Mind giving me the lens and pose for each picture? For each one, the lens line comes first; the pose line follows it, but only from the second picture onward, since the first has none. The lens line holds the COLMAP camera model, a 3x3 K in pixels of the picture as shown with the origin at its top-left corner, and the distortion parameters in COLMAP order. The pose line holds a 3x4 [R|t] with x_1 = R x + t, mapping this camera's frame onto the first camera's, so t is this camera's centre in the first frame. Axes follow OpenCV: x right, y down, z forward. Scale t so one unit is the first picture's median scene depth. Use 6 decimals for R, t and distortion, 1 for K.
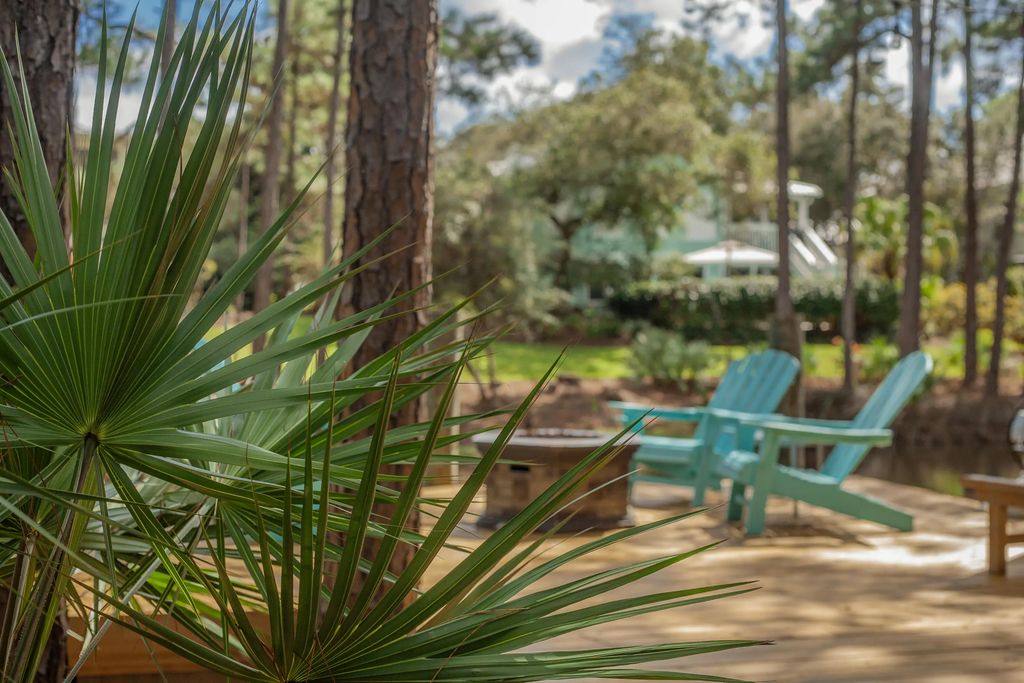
lens RADIAL K [[1486.1, 0, 512.0], [0, 1486.1, 341.5], [0, 0, 1]] dist [-0.383187, 2.205336]
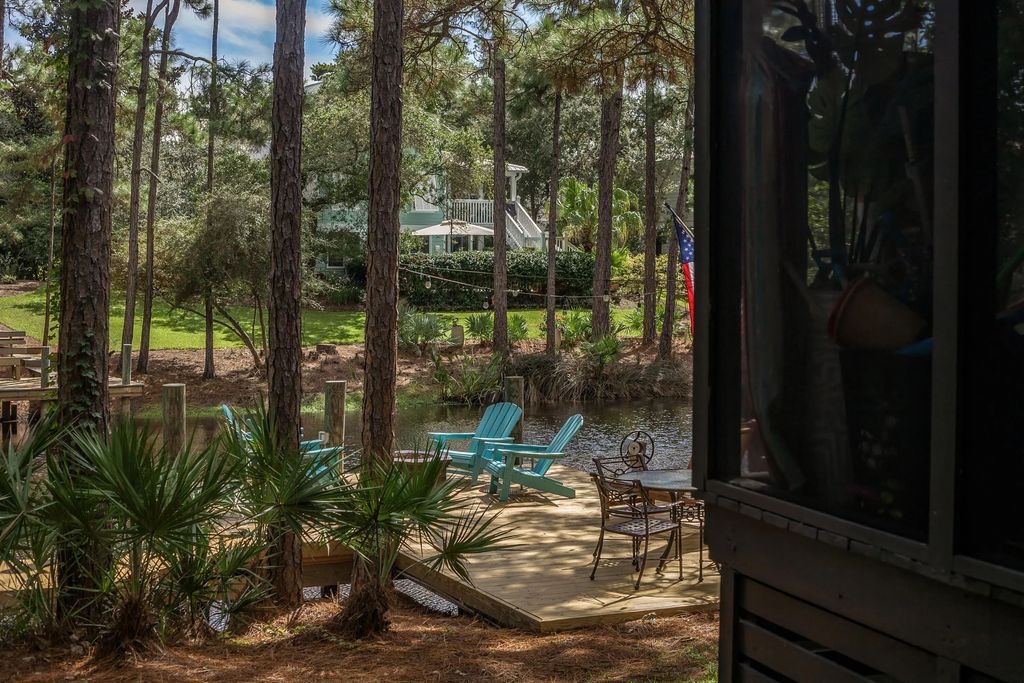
lens RADIAL K [[1486.1, 0, 512.0], [0, 1486.1, 341.5], [0, 0, 1]] dist [-0.383187, 2.205336]
pose [[0.980697, -0.011490, 0.195196, -0.037656], [0.001185, 0.998603, 0.052829, -0.032934], [-0.195530, -0.051578, 0.979340, -0.172225]]
